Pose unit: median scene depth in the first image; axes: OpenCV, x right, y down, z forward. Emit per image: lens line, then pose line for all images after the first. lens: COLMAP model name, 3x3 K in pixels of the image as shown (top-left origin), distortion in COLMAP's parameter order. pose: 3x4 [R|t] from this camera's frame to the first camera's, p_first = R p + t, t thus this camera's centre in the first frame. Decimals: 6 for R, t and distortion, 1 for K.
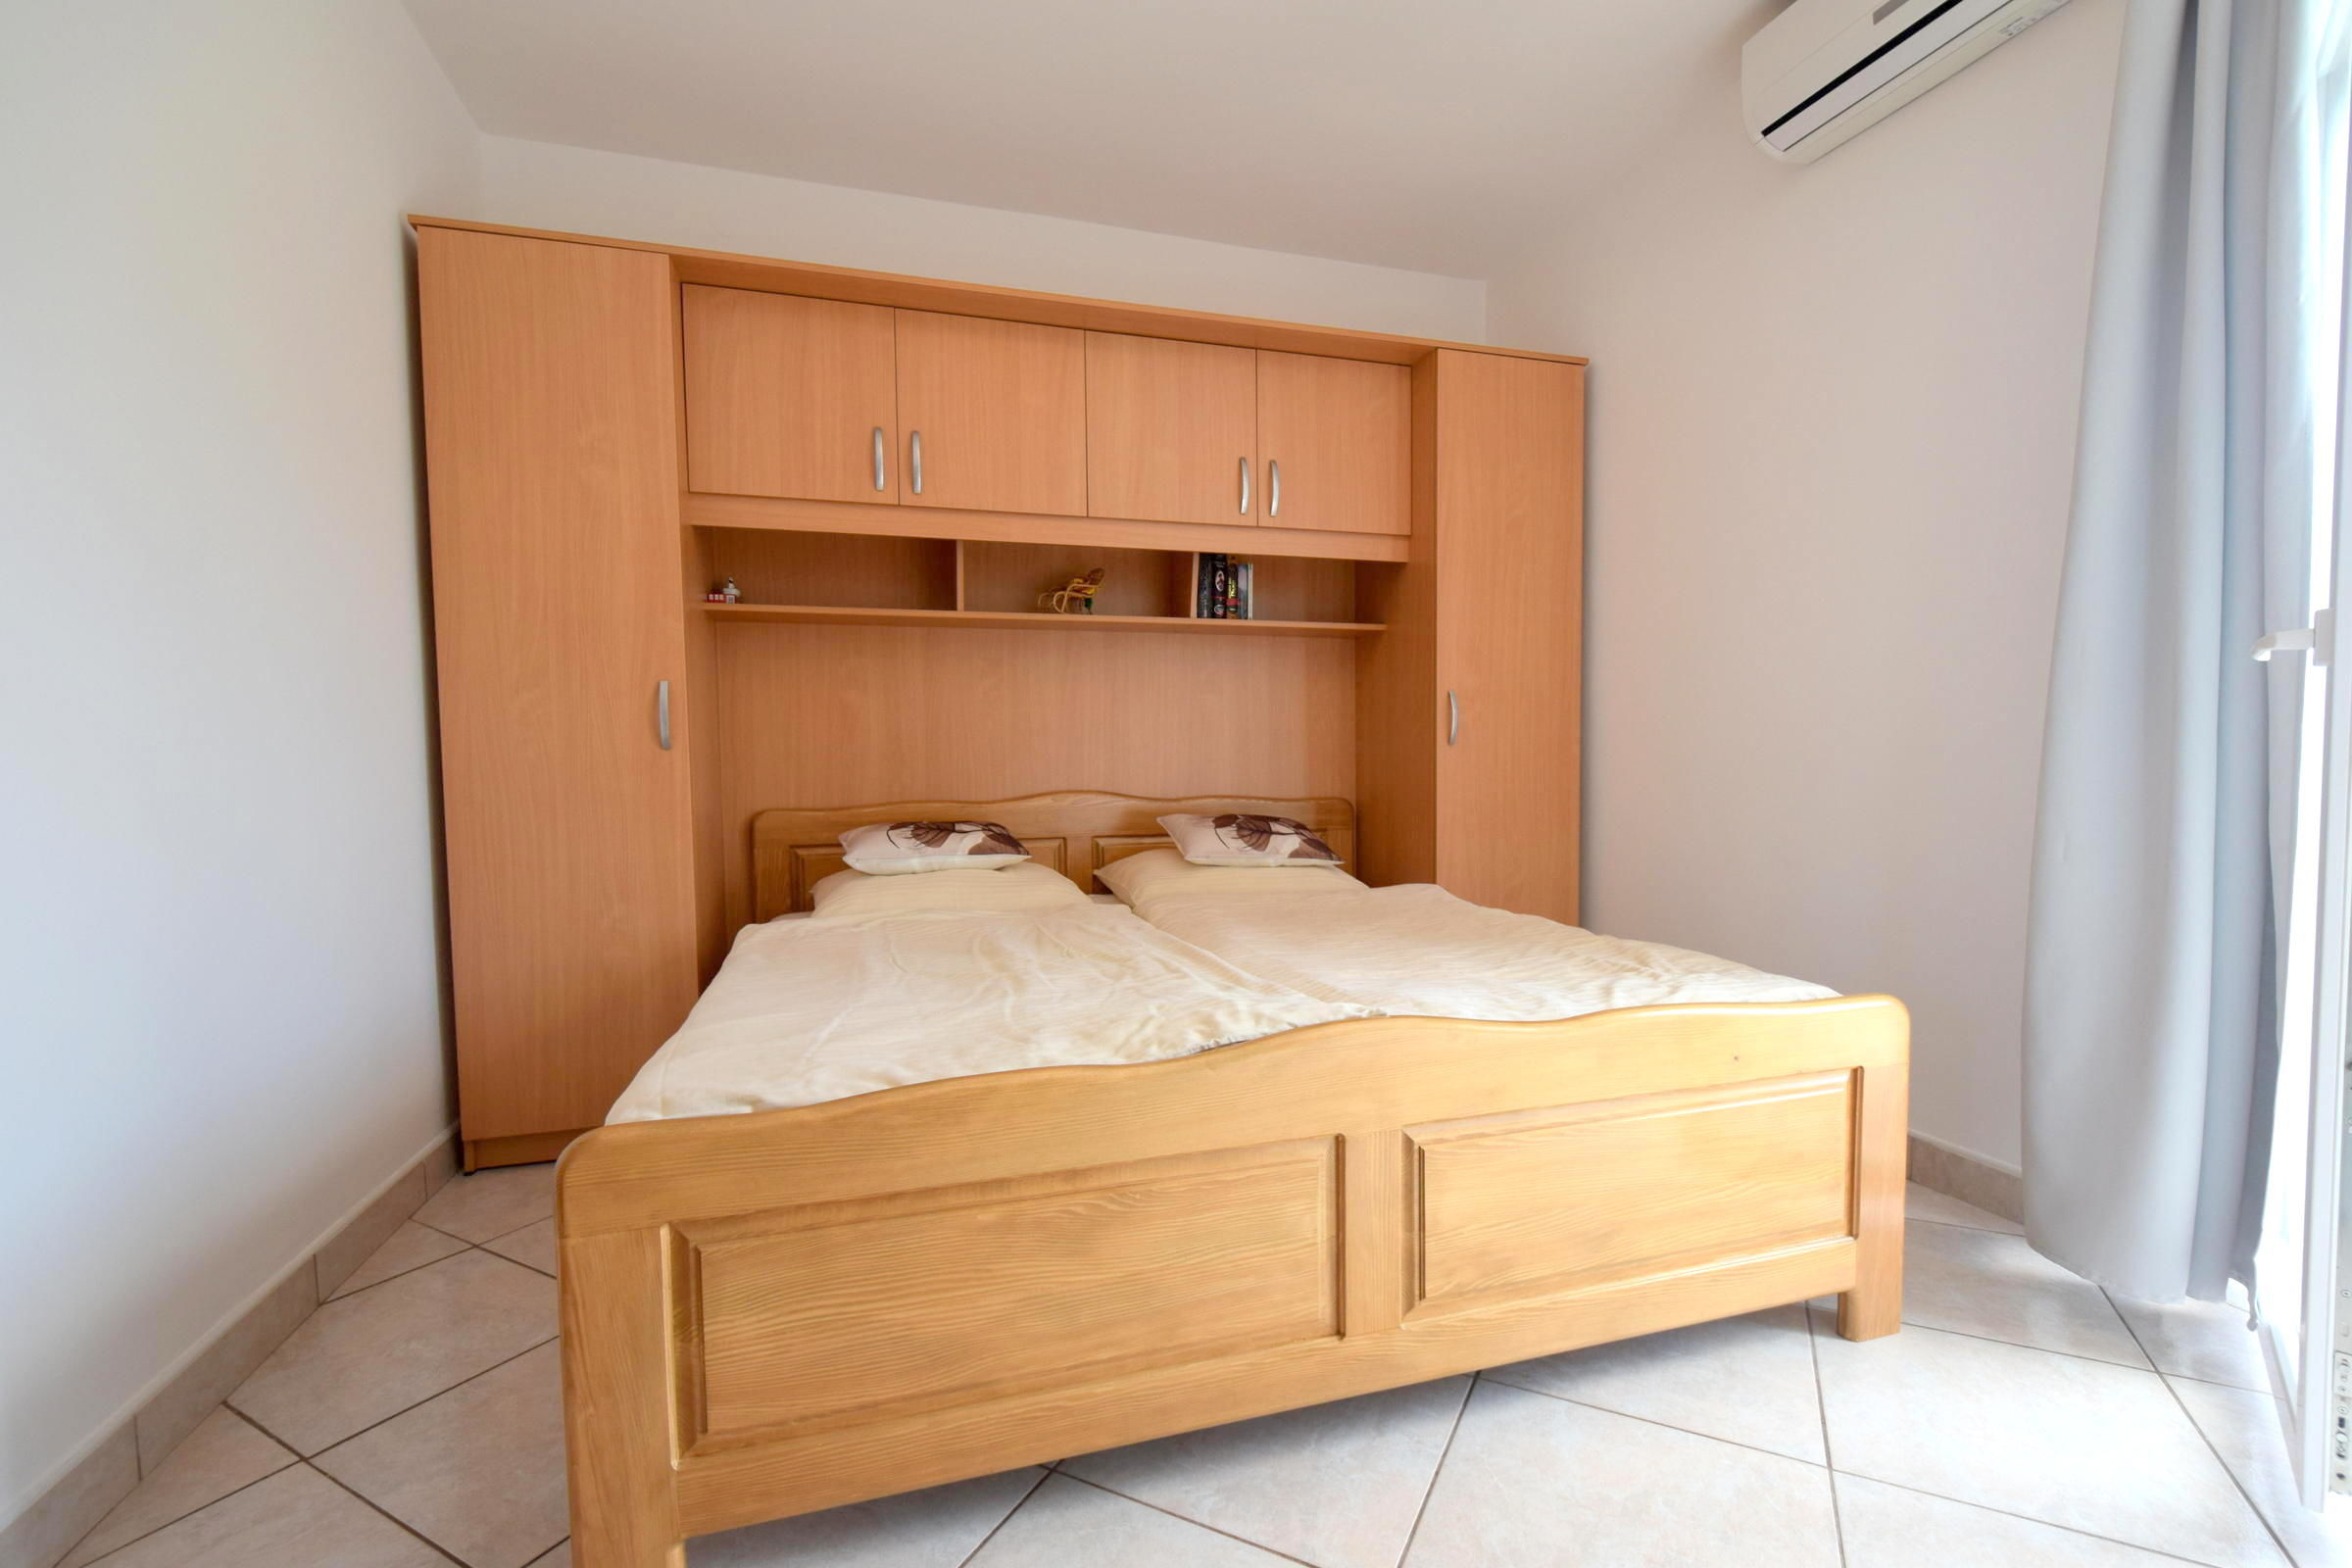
lens RADIAL K [[1026.7, 0, 1186.5], [0, 1026.7, 812.5], [0, 0, 1]] dist [0.011835, -0.010738]
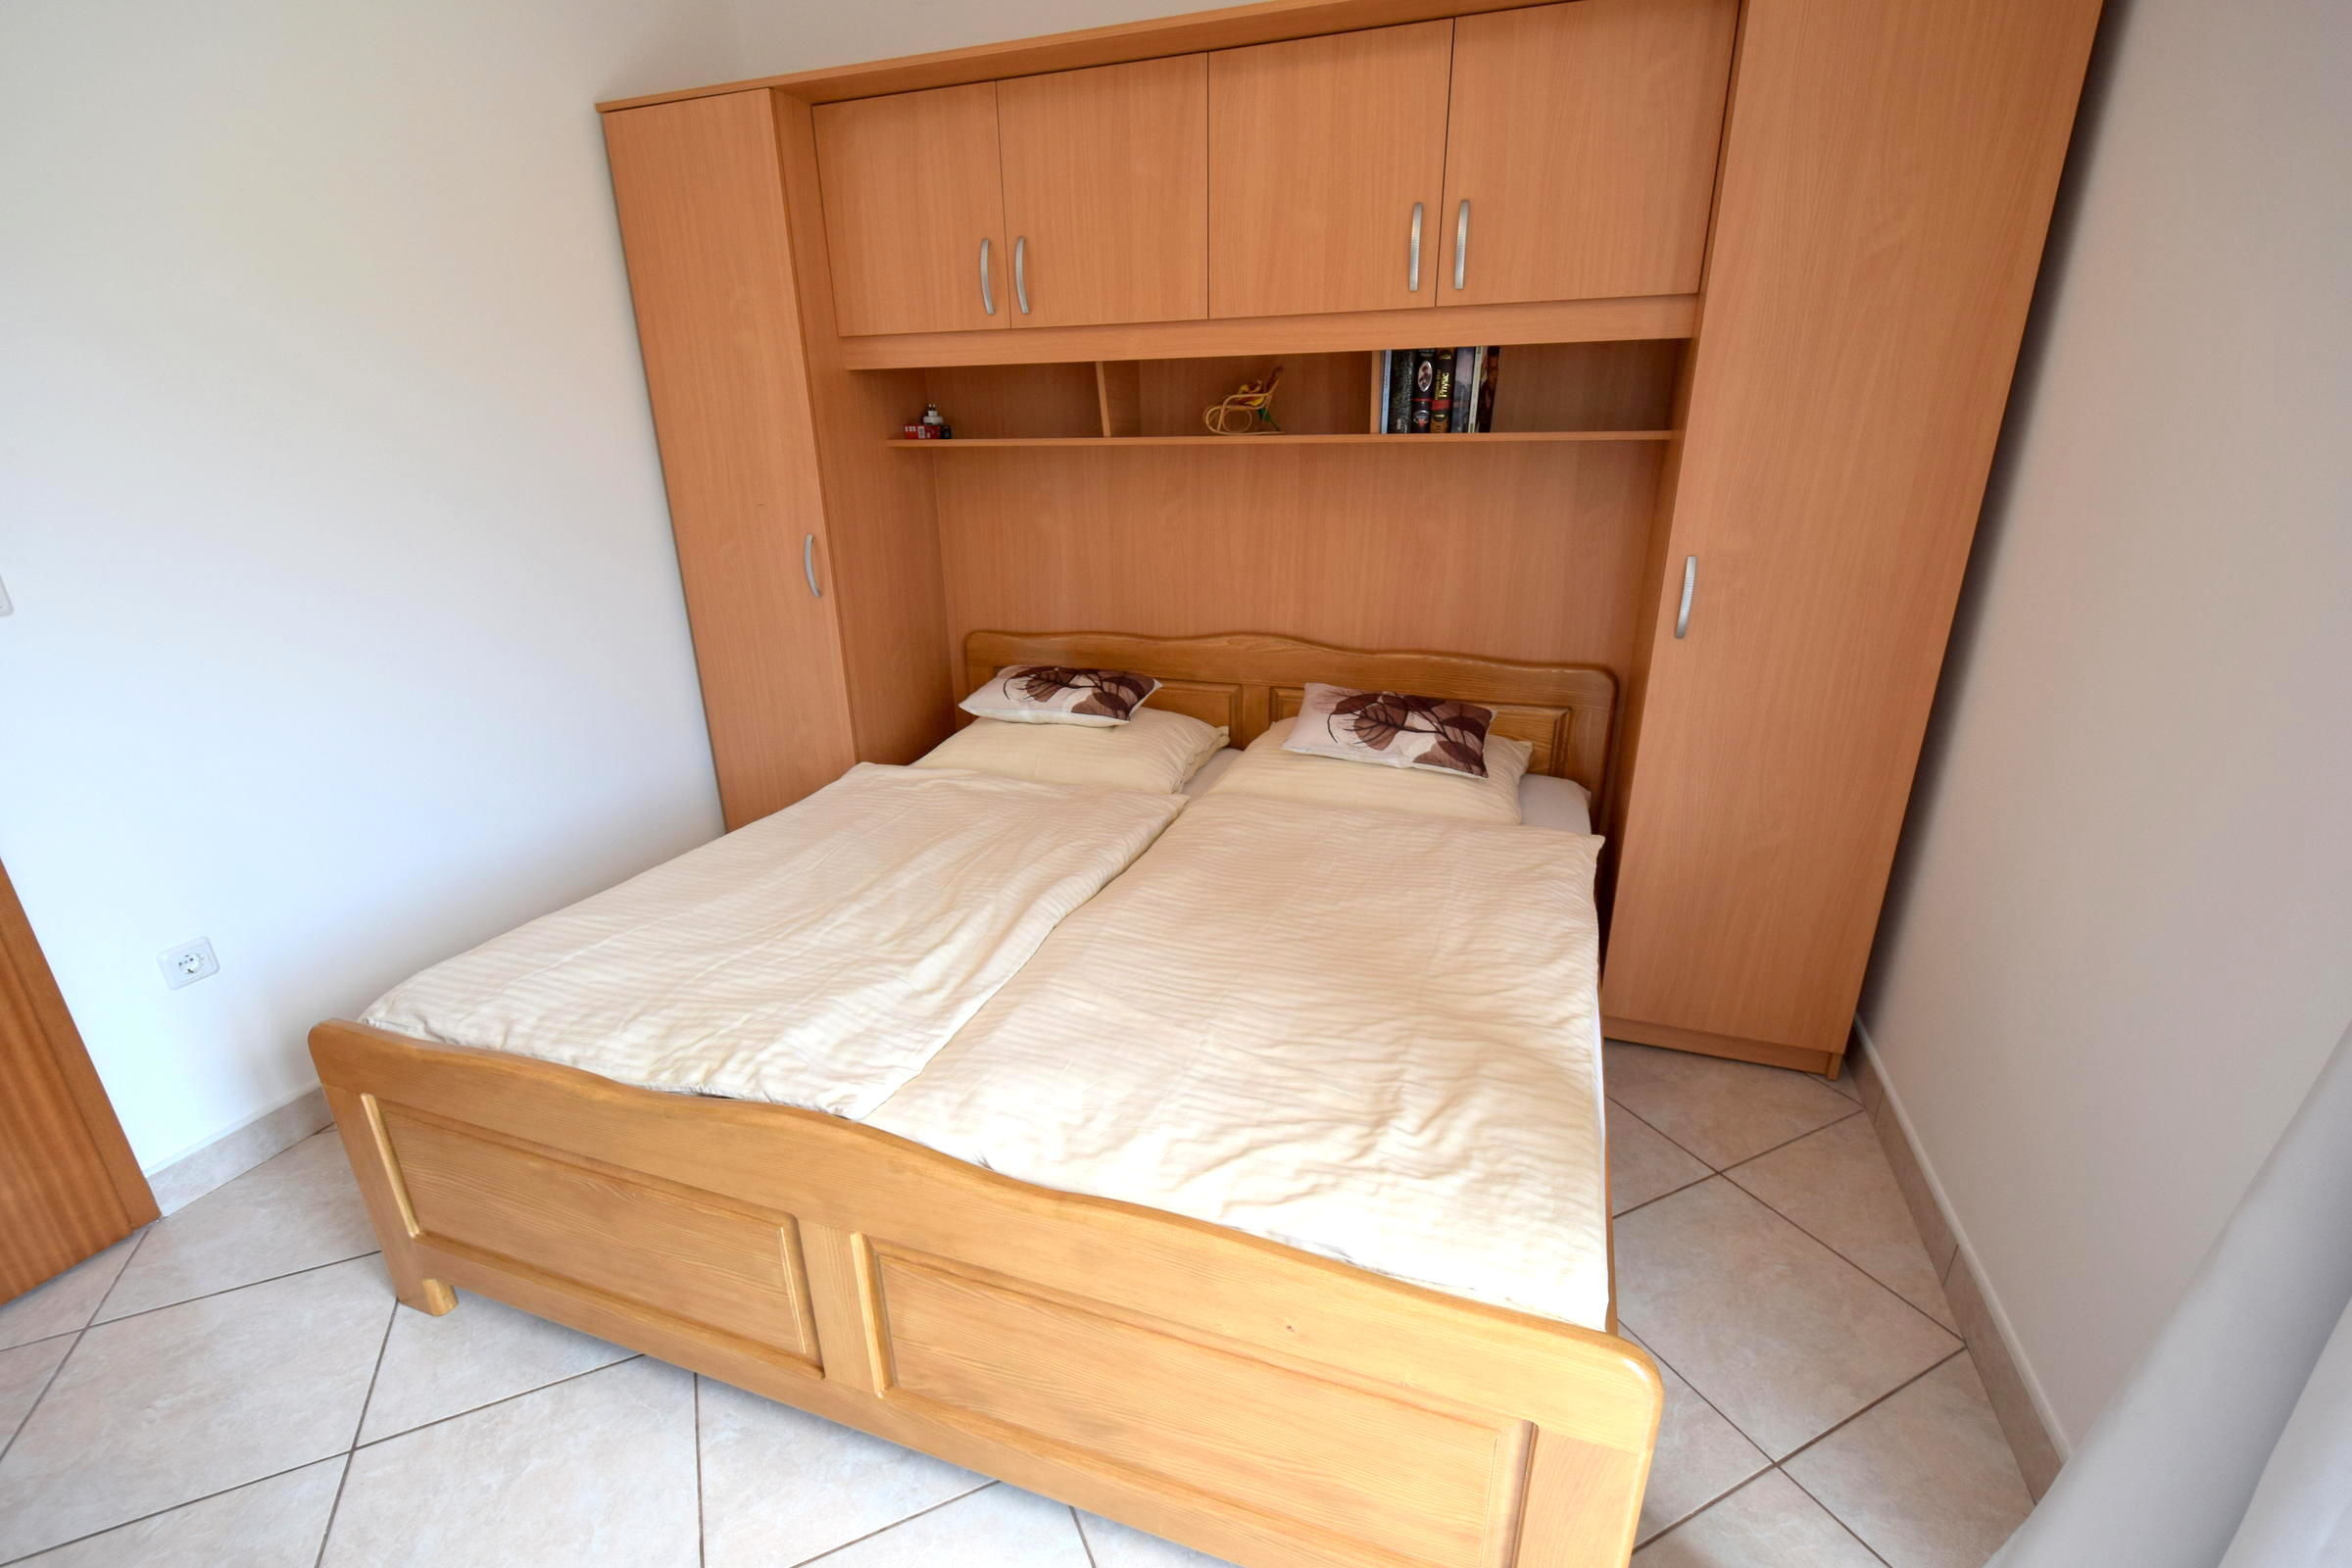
lens RADIAL K [[1019.0, 0, 1186.8], [0, 1019.0, 819.4], [0, 0, 1]] dist [0.010942, -0.000587]
pose [[0.800948, 0.211886, -0.559988, 0.719235], [-0.029483, 0.948110, 0.316573, -0.280969], [0.598007, -0.237048, 0.765634, 0.457052]]
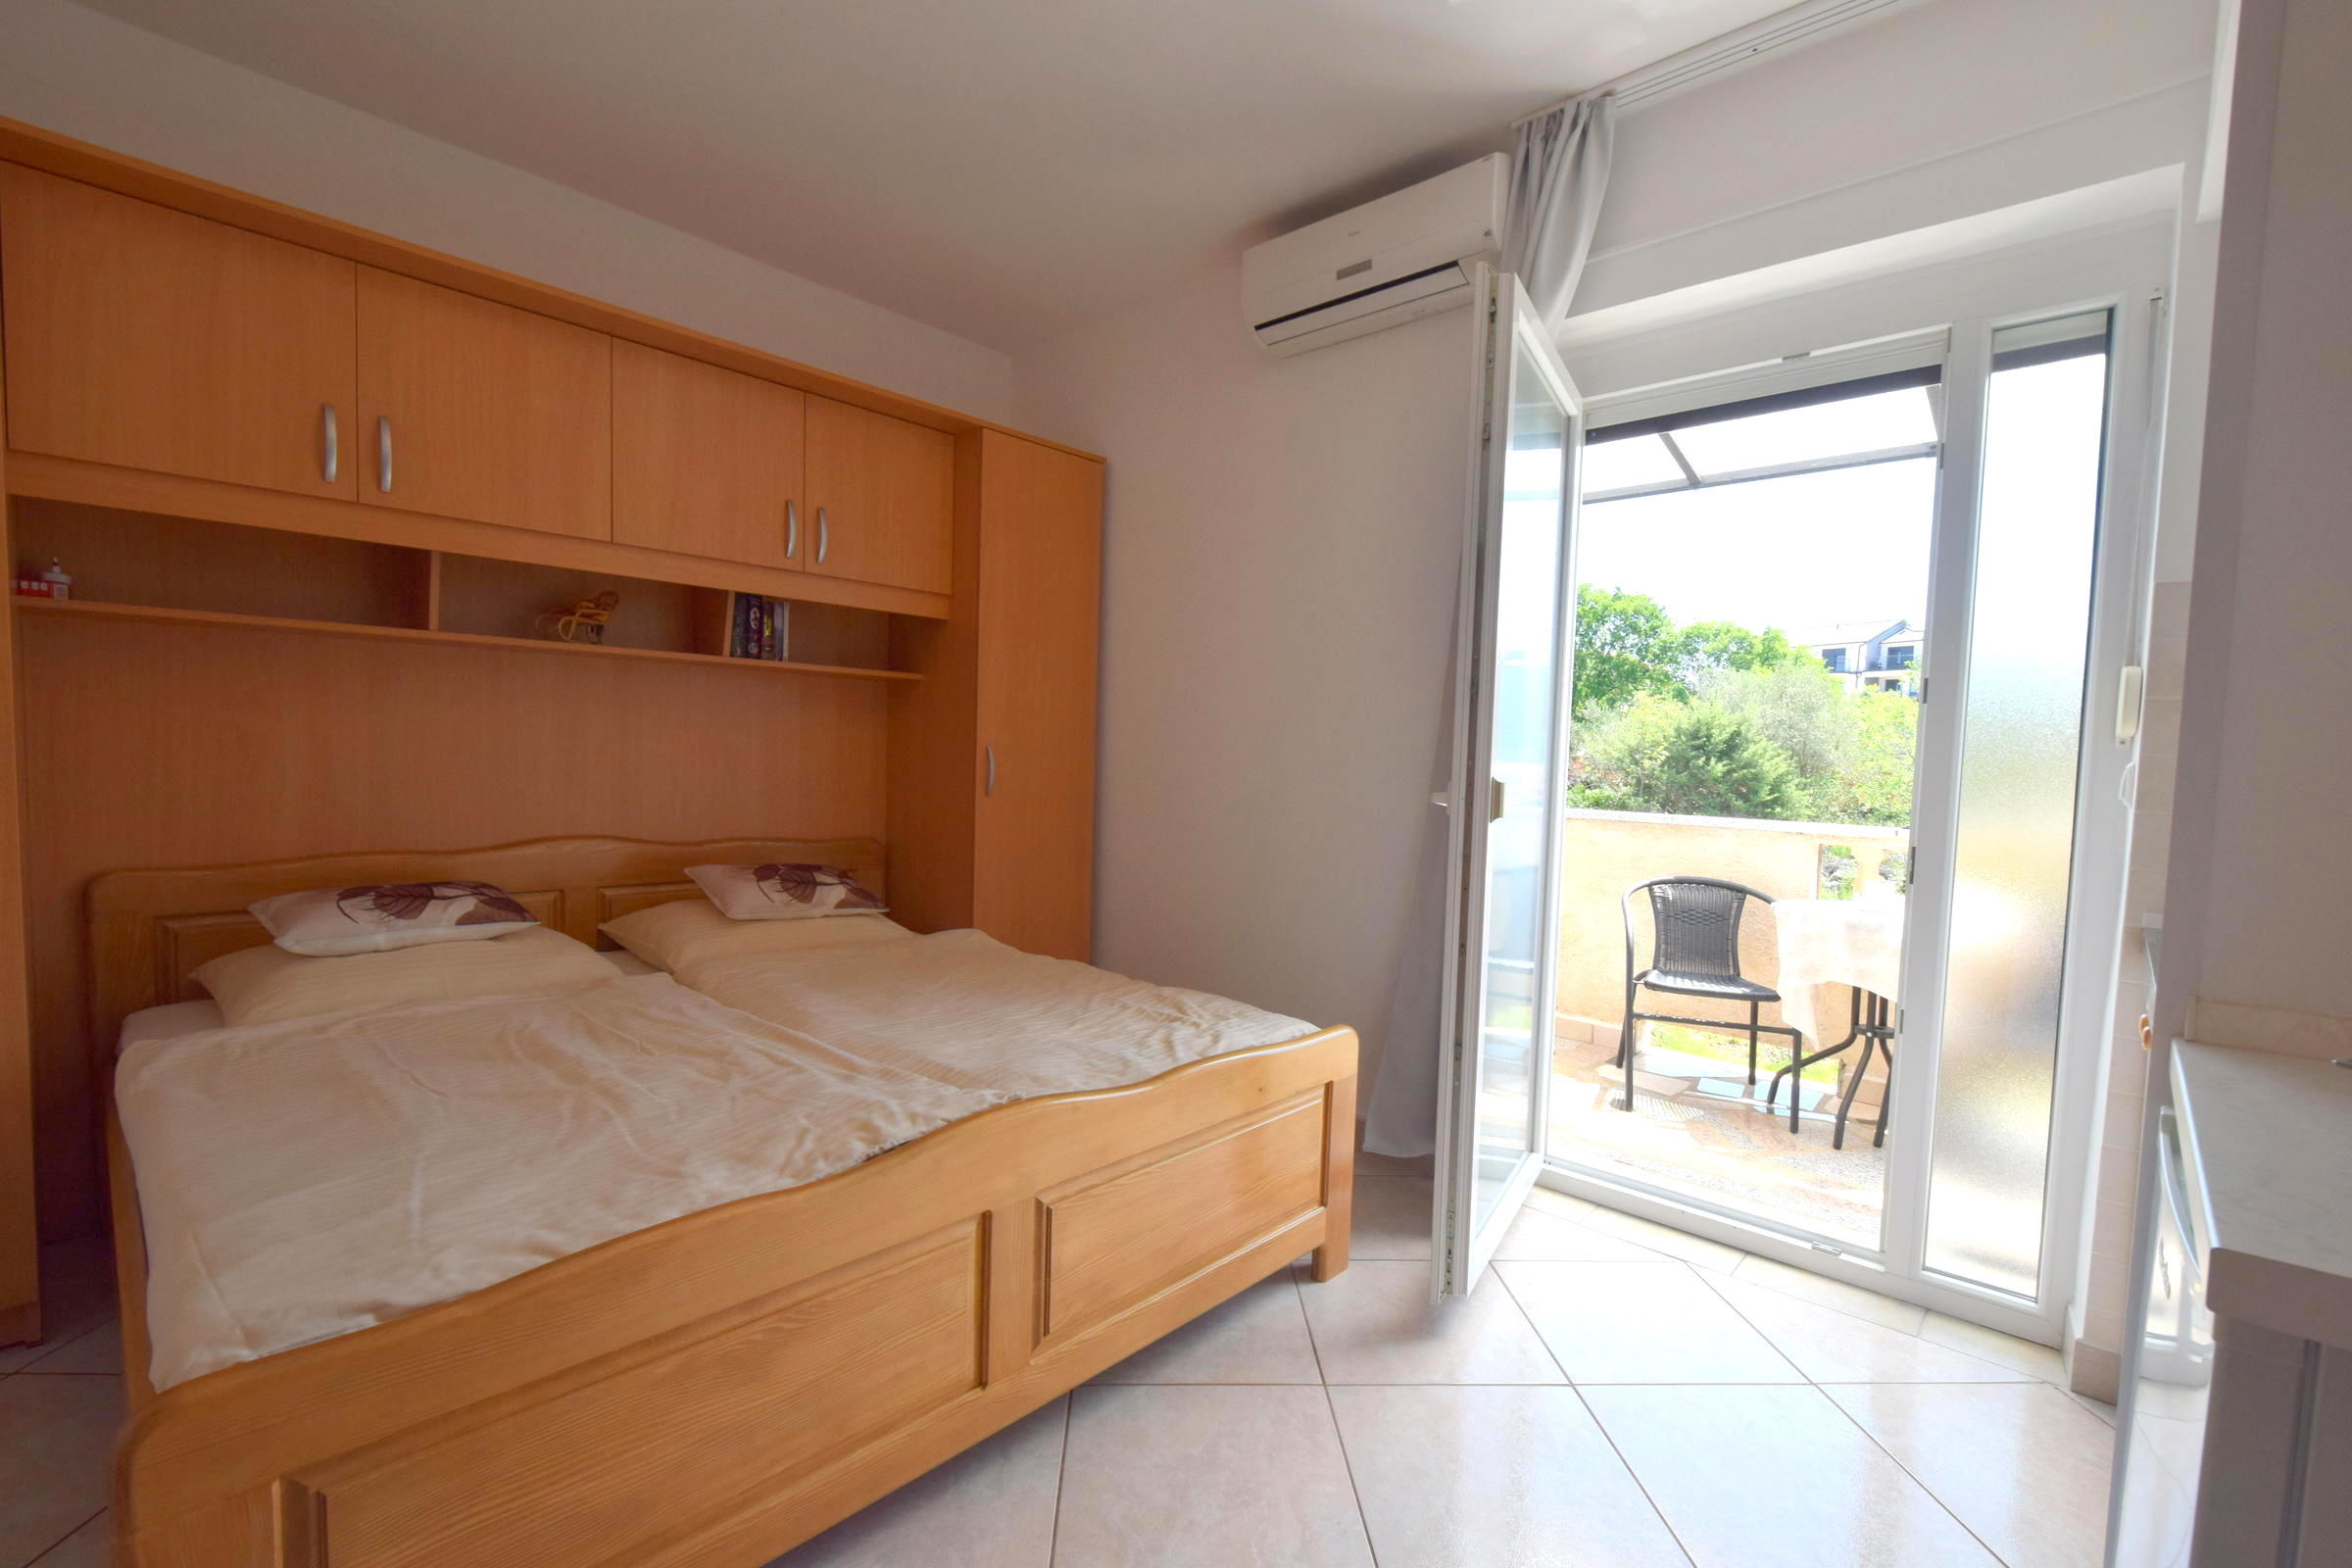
lens RADIAL K [[1026.7, 0, 1186.5], [0, 1026.7, 812.5], [0, 0, 1]] dist [0.011835, -0.010738]
pose [[0.864548, 0.008090, 0.502485, -0.188491], [-0.016209, 0.999799, 0.011792, -0.115880], [-0.502289, -0.018339, 0.864506, -0.070592]]
